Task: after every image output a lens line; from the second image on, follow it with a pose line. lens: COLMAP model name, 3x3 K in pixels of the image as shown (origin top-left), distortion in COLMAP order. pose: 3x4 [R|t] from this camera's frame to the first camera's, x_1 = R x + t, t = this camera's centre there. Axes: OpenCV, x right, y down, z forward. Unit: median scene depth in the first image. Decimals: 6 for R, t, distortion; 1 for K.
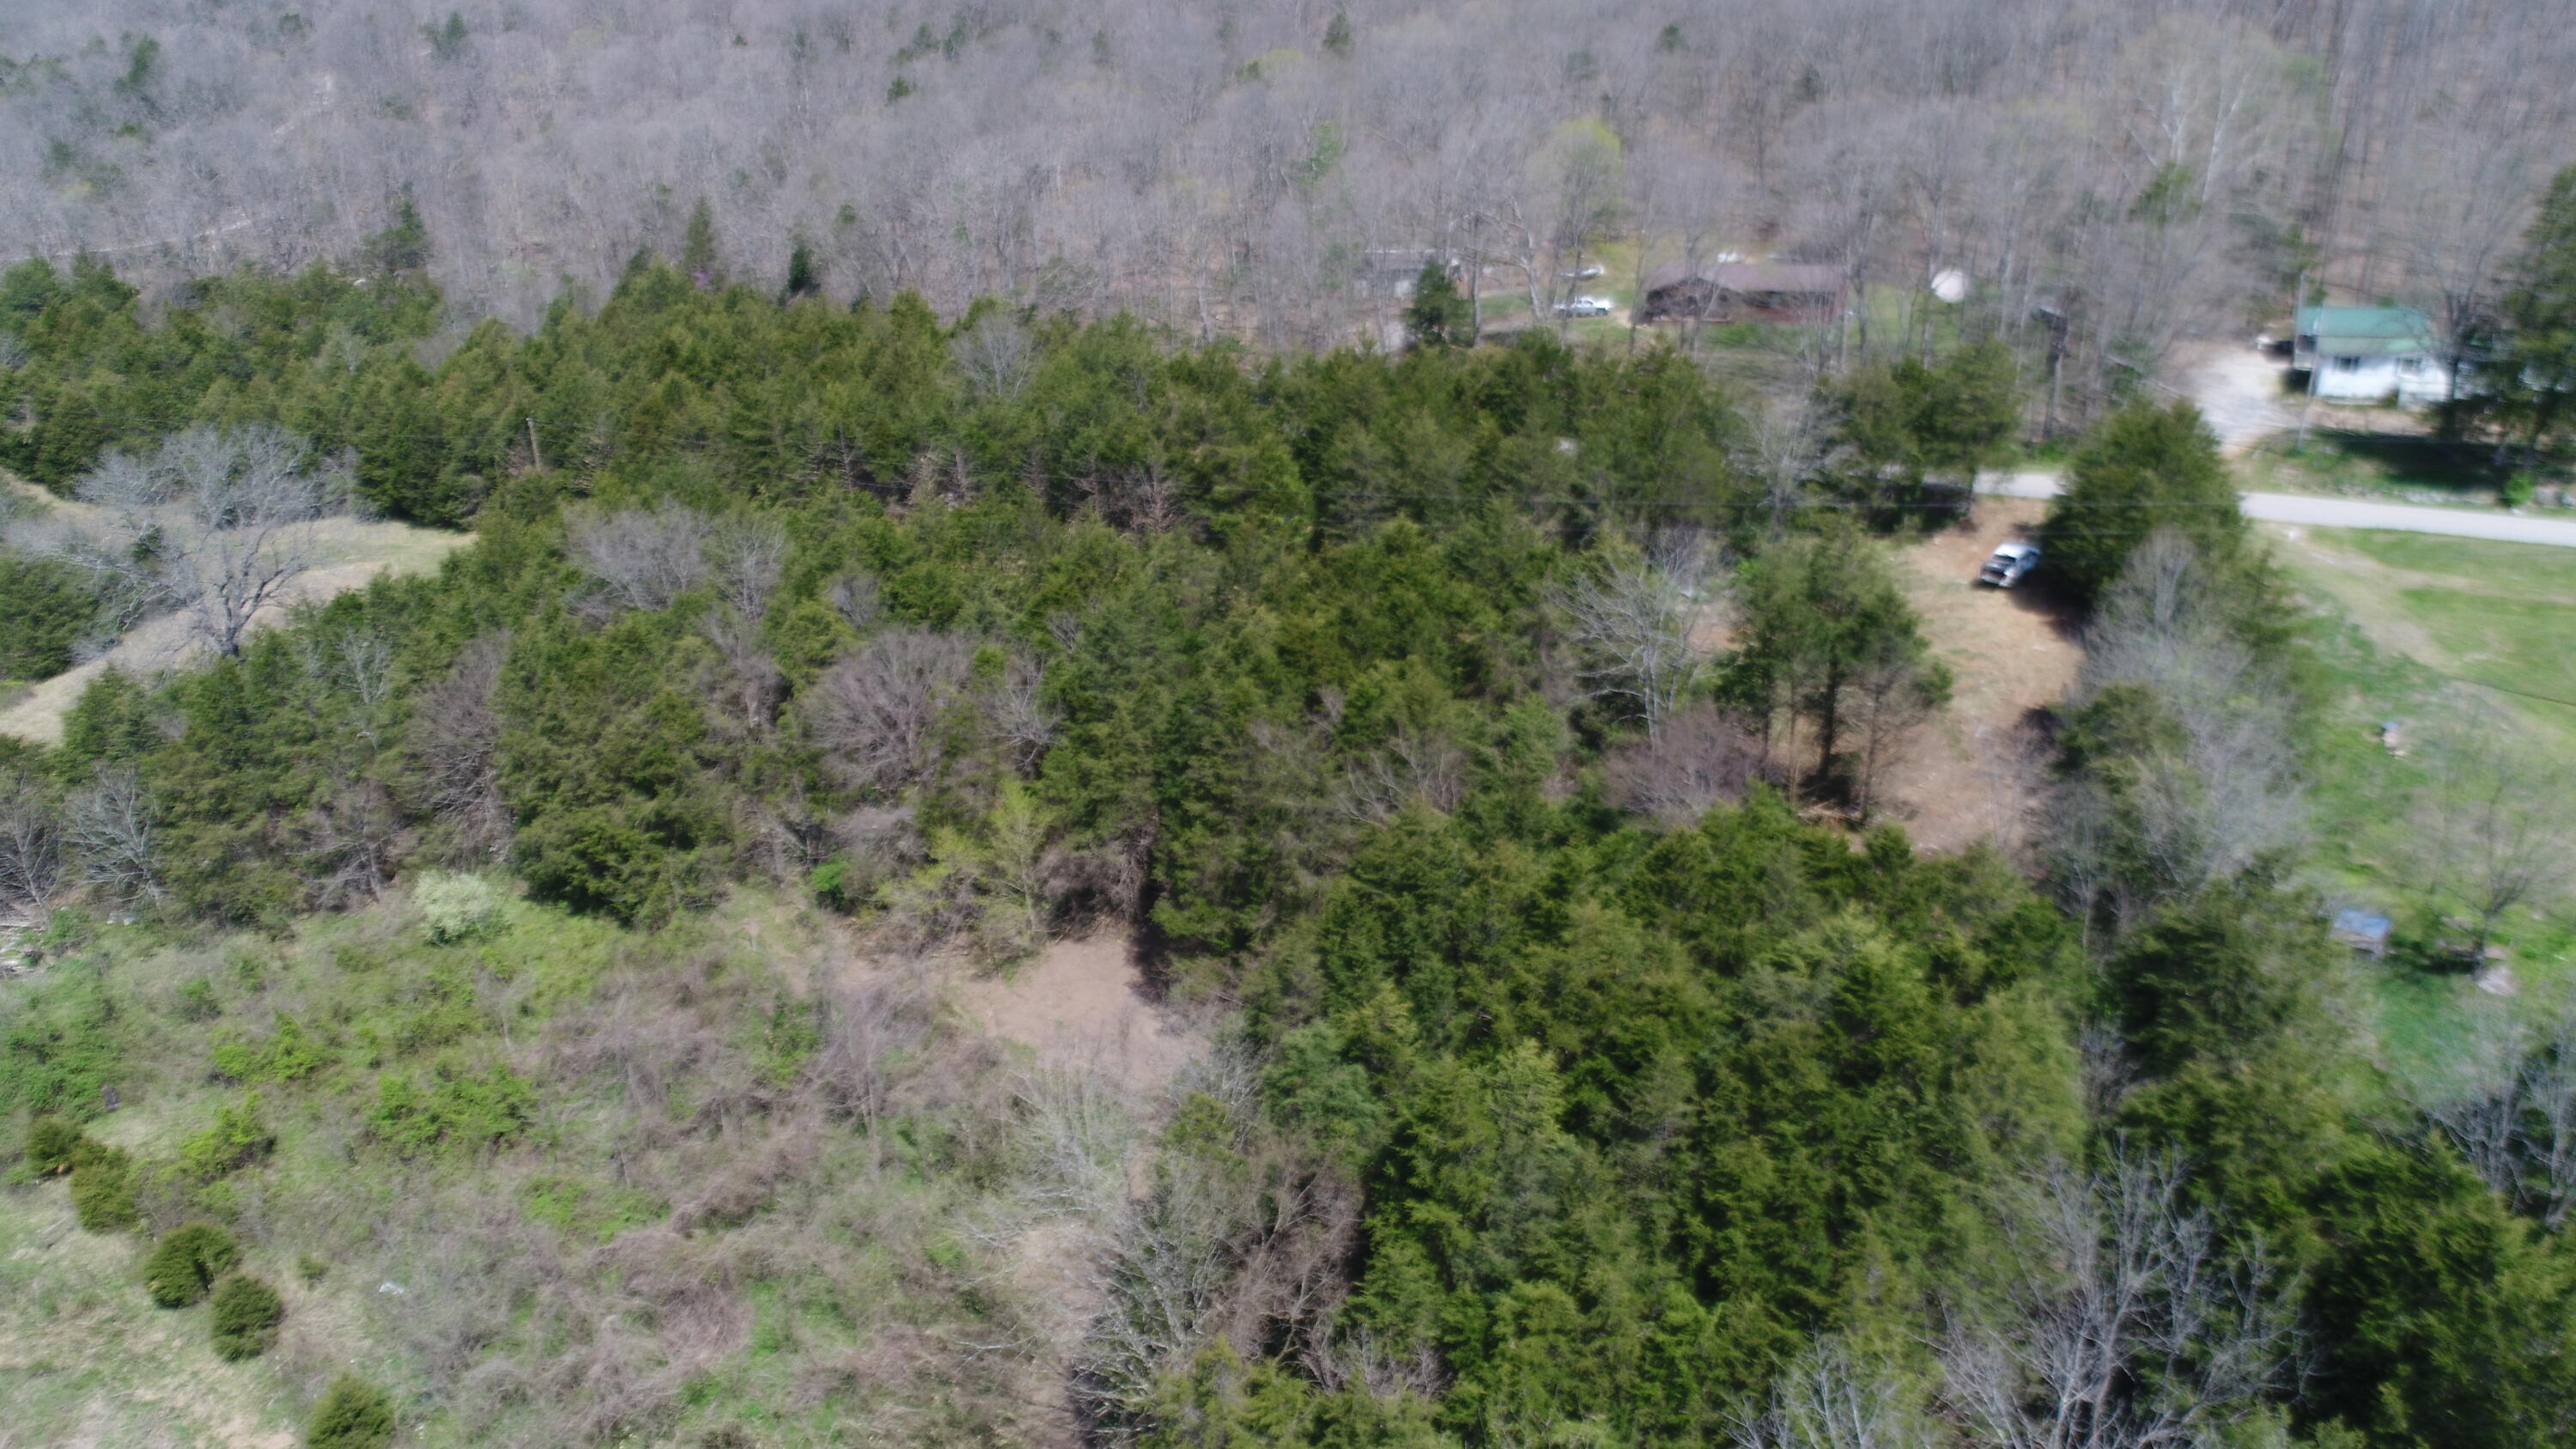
lens RADIAL K [[1727.4, 0, 1280.2], [0, 1727.4, 723.9], [0, 0, 1]] dist [-0.002177, 0.002214]
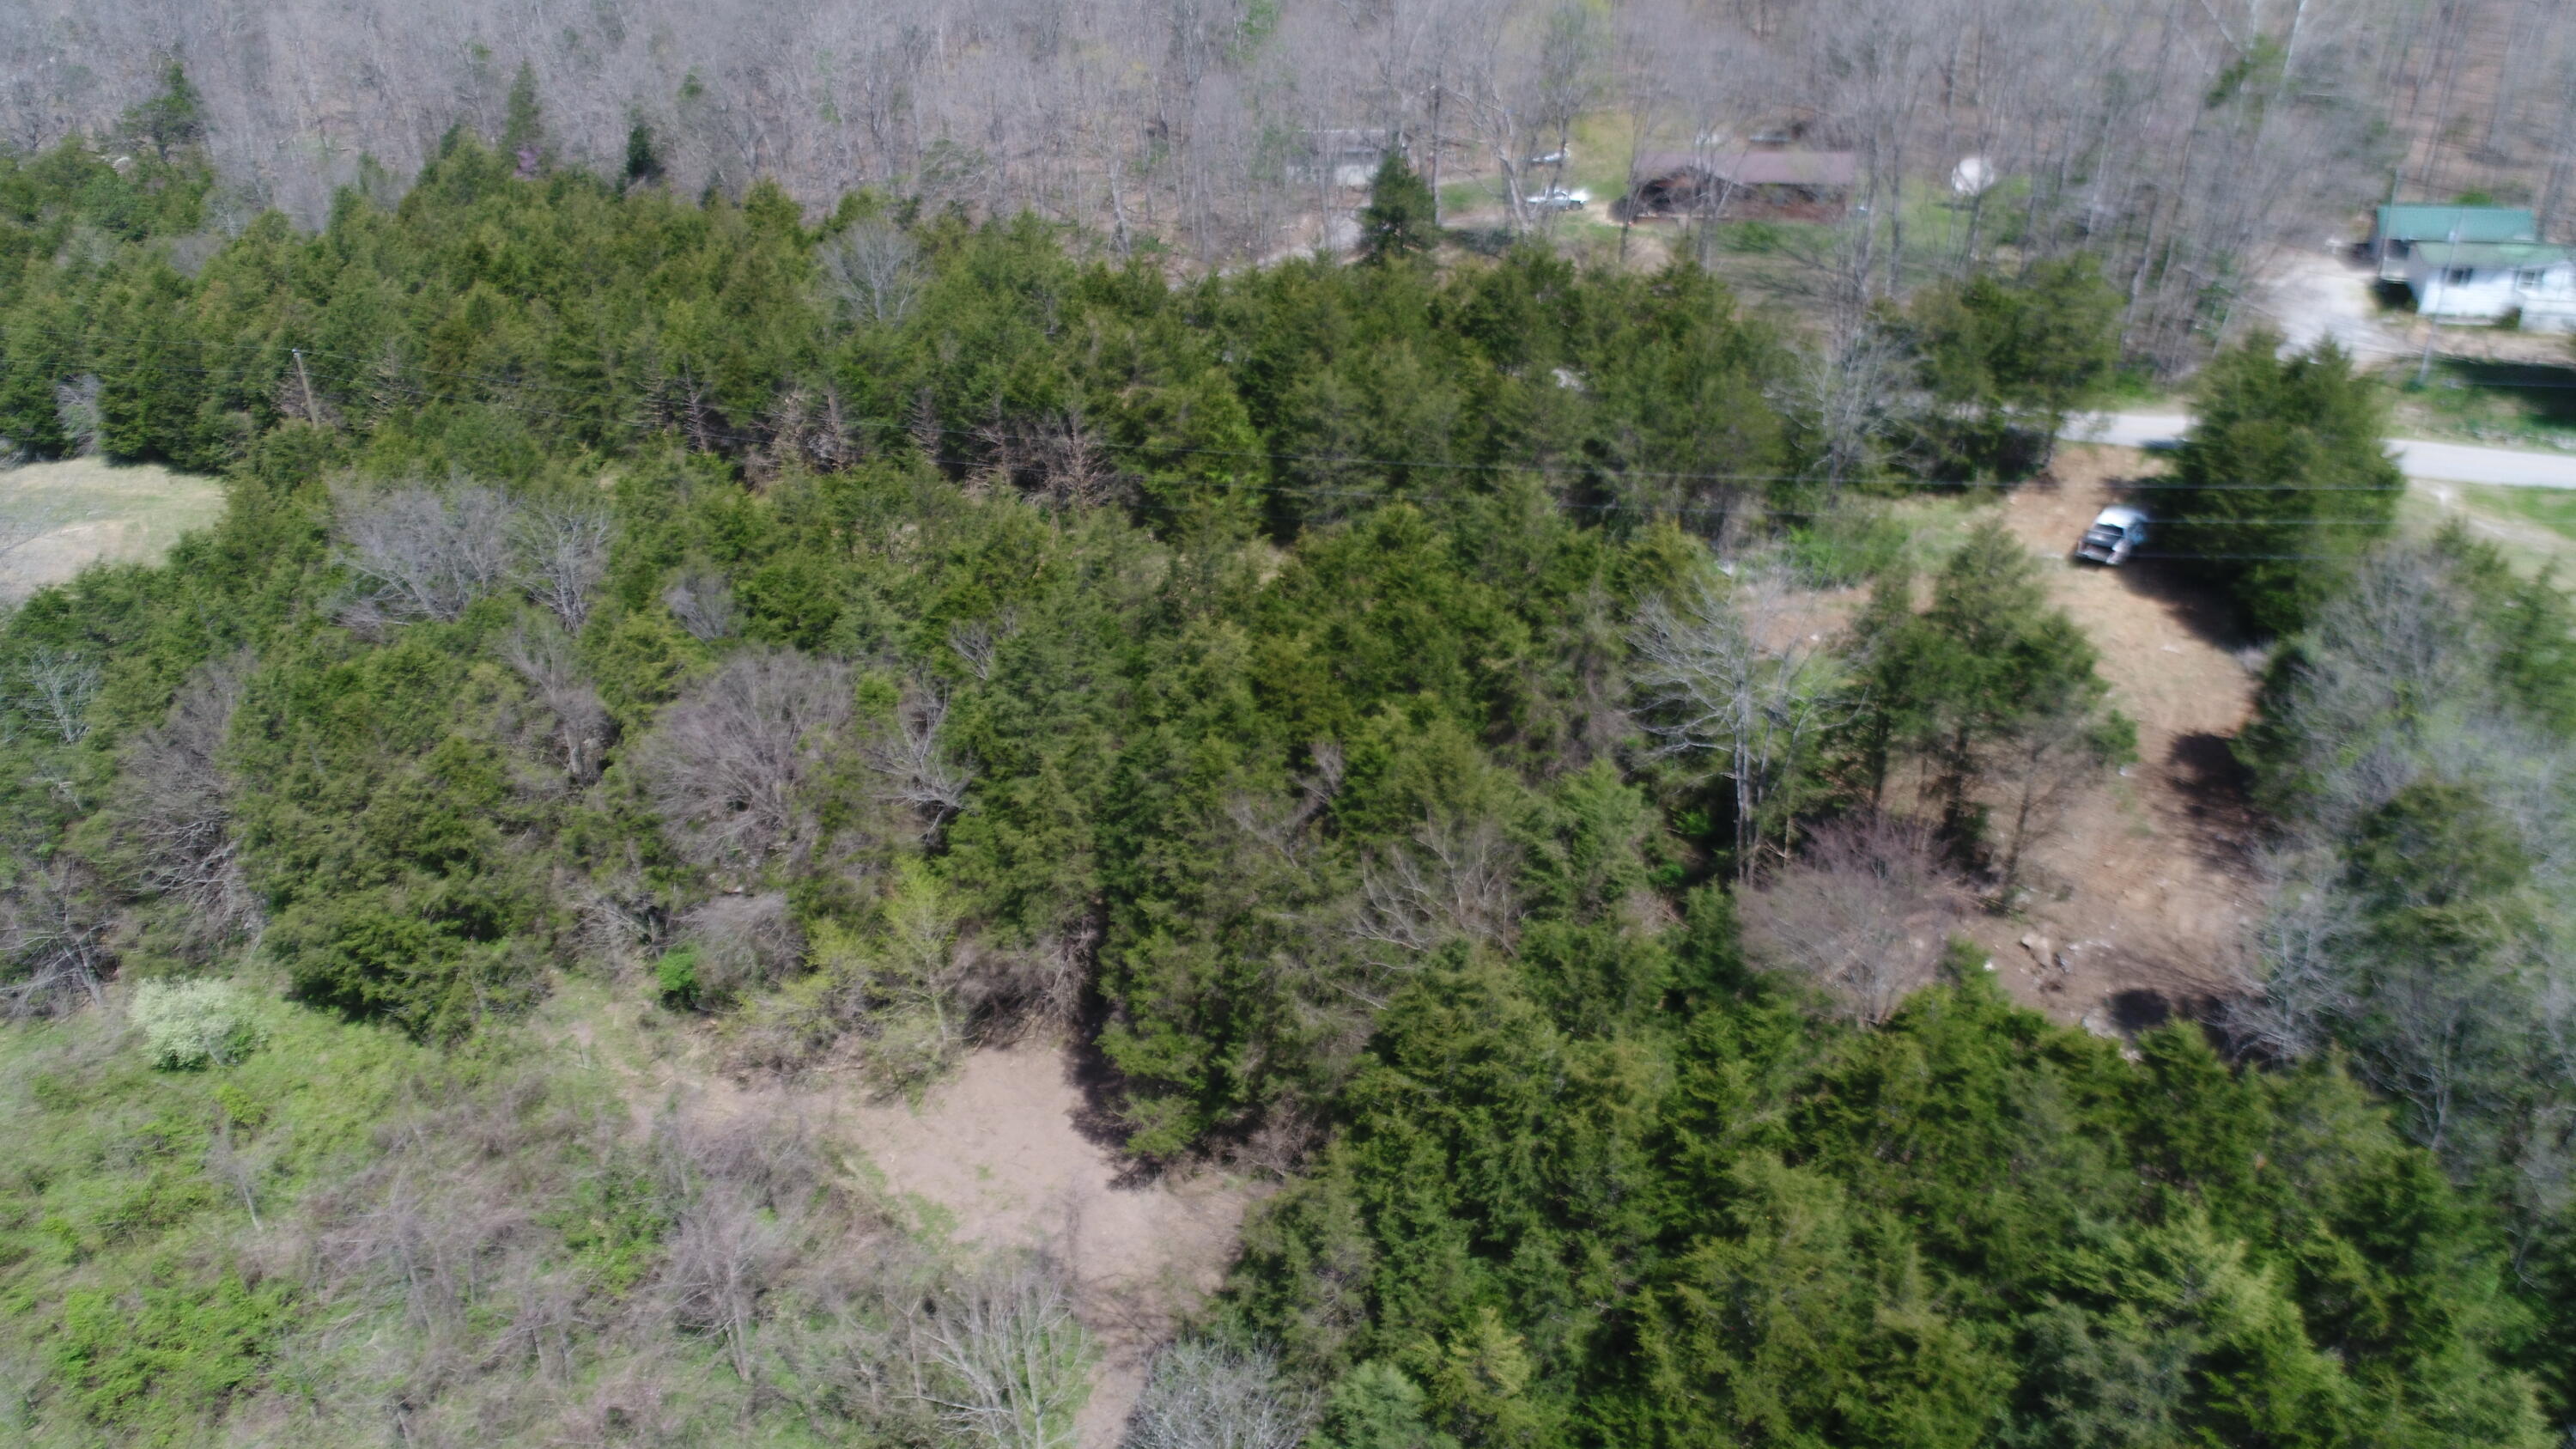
lens RADIAL K [[1727.4, 0, 1275.9], [0, 1727.4, 726.5], [0, 0, 1]] dist [-0.002177, 0.002214]
pose [[0.998197, -0.018719, 0.057028, -0.028115], [0.014299, 0.996932, 0.076949, -0.066842], [-0.058294, -0.075995, 0.995403, 0.179475]]
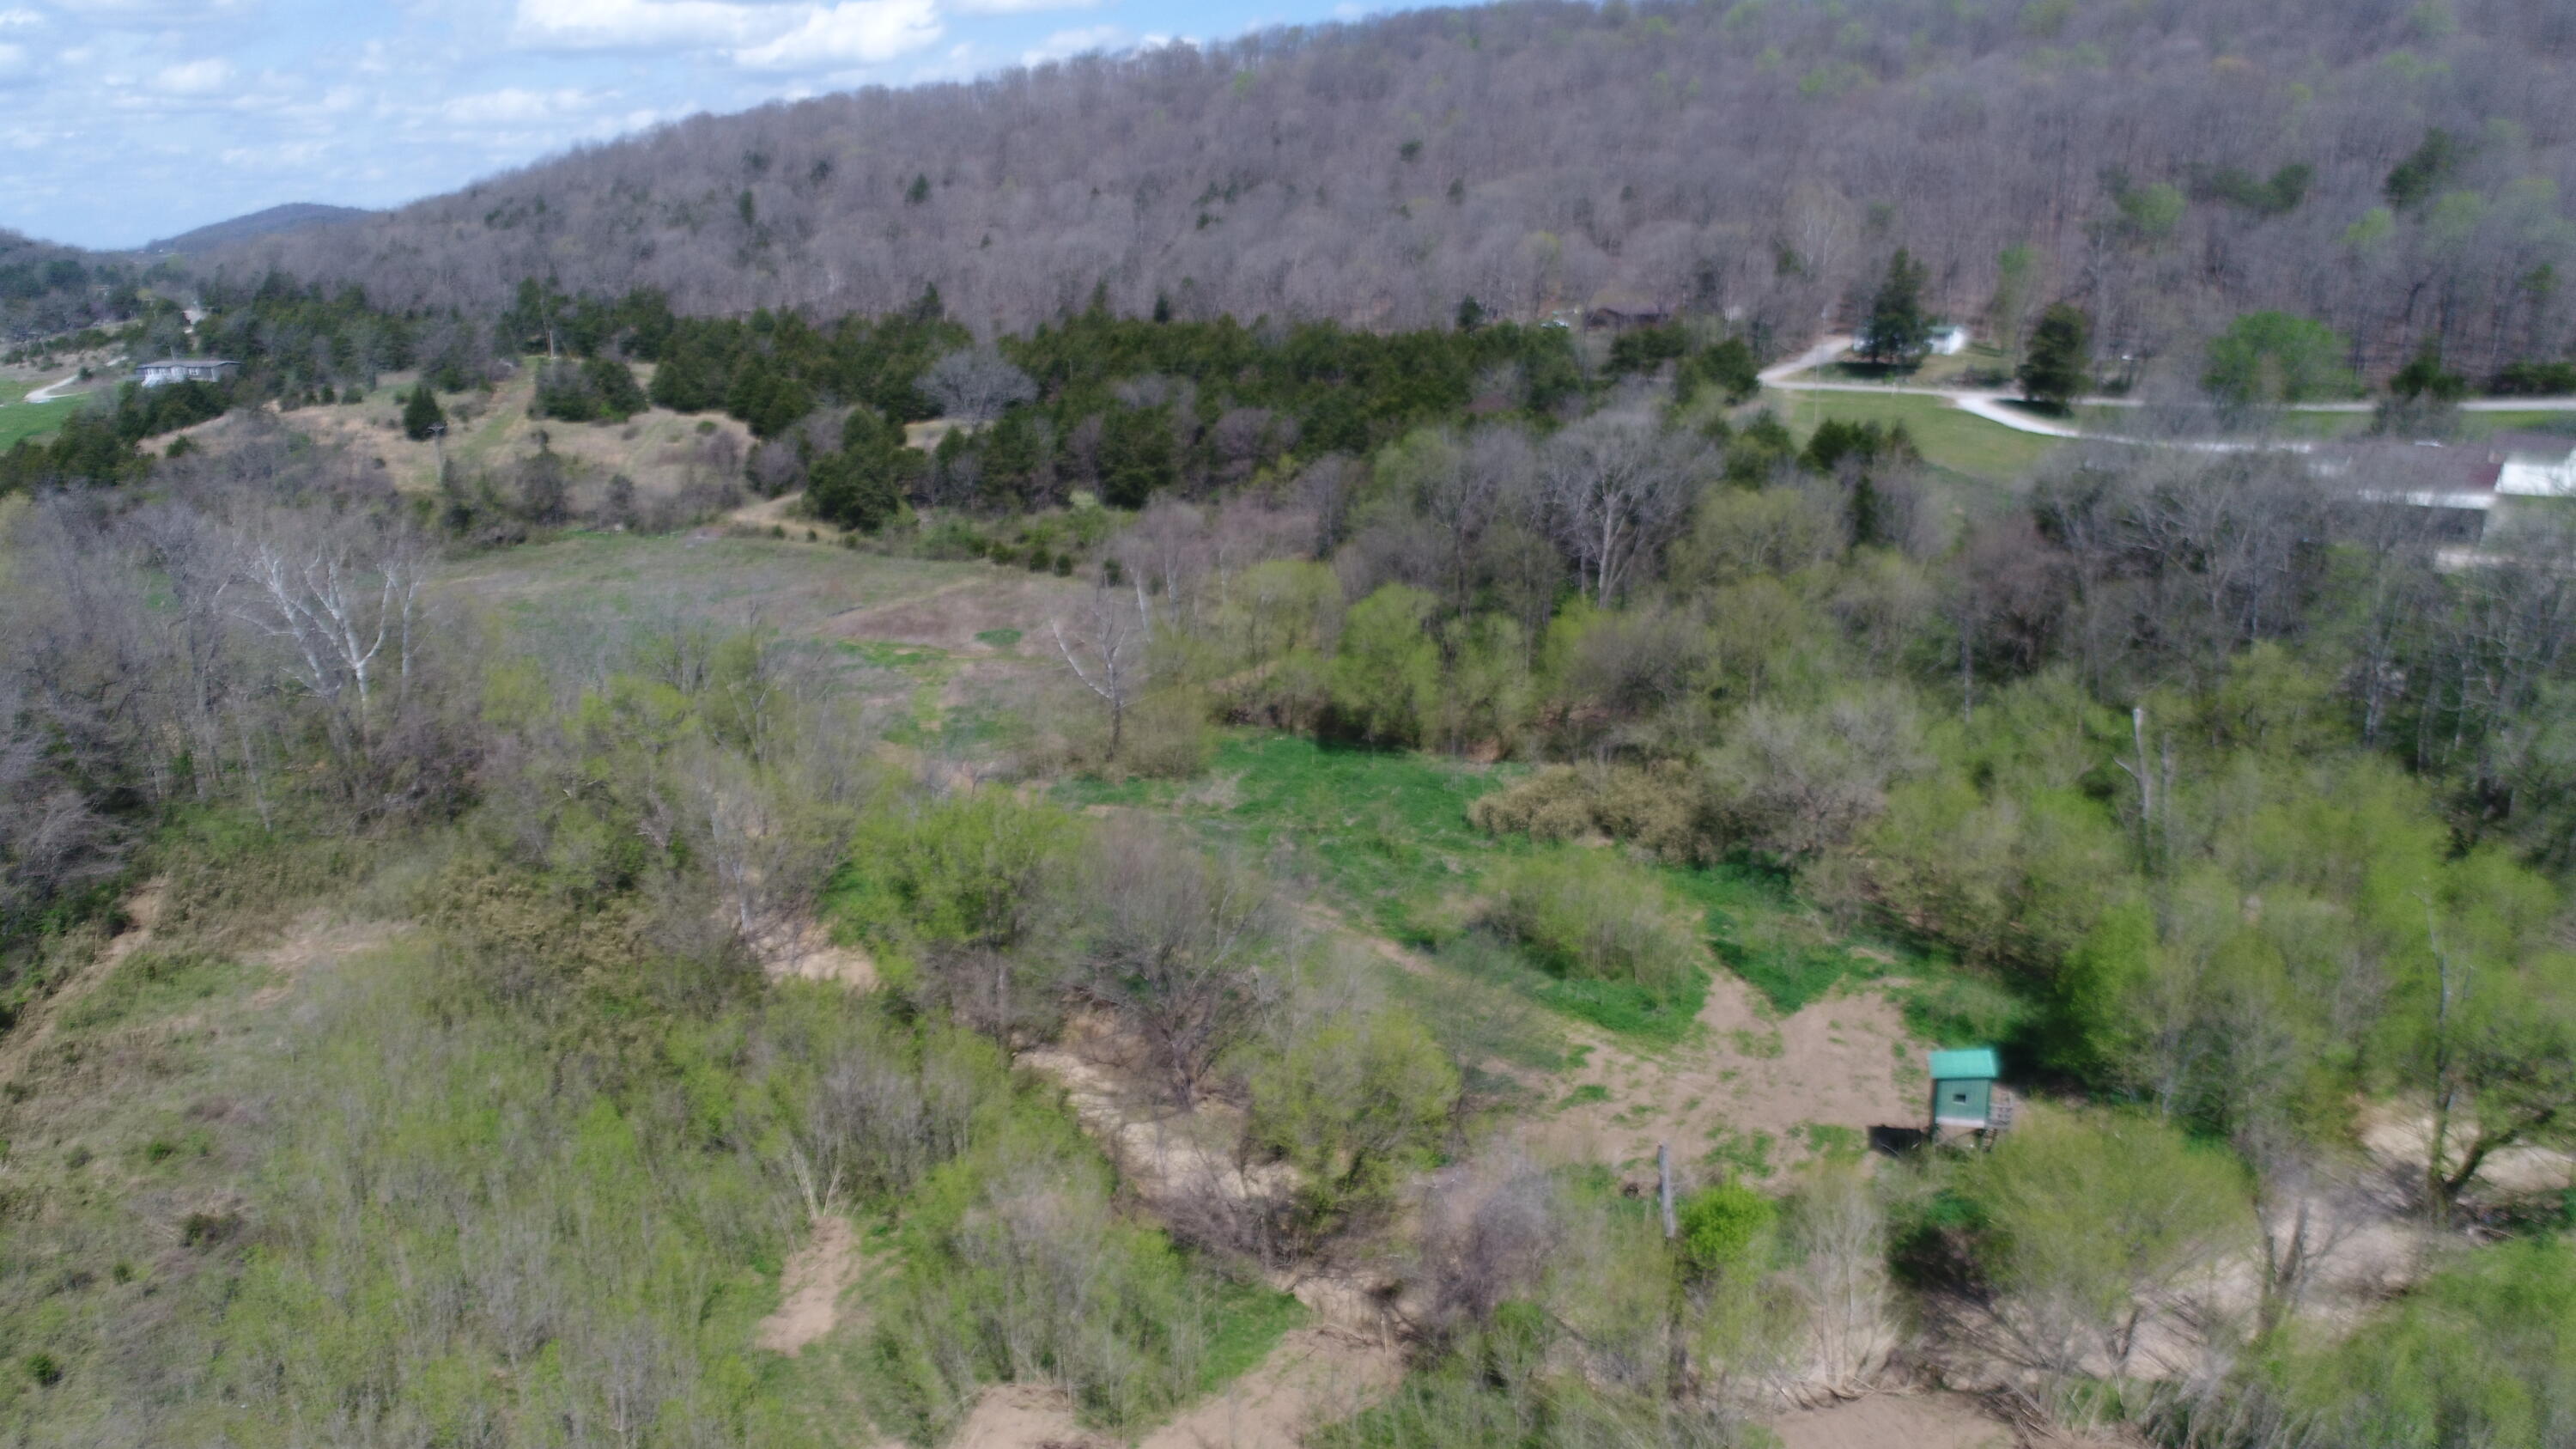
lens RADIAL K [[1727.4, 0, 1282.2], [0, 1727.4, 730.4], [0, 0, 1]] dist [-0.002177, 0.002214]
pose [[0.993553, 0.032931, -0.108483, 0.133888], [-0.040124, 0.997091, -0.064800, 0.543998], [0.106033, 0.068735, 0.991984, -1.452965]]
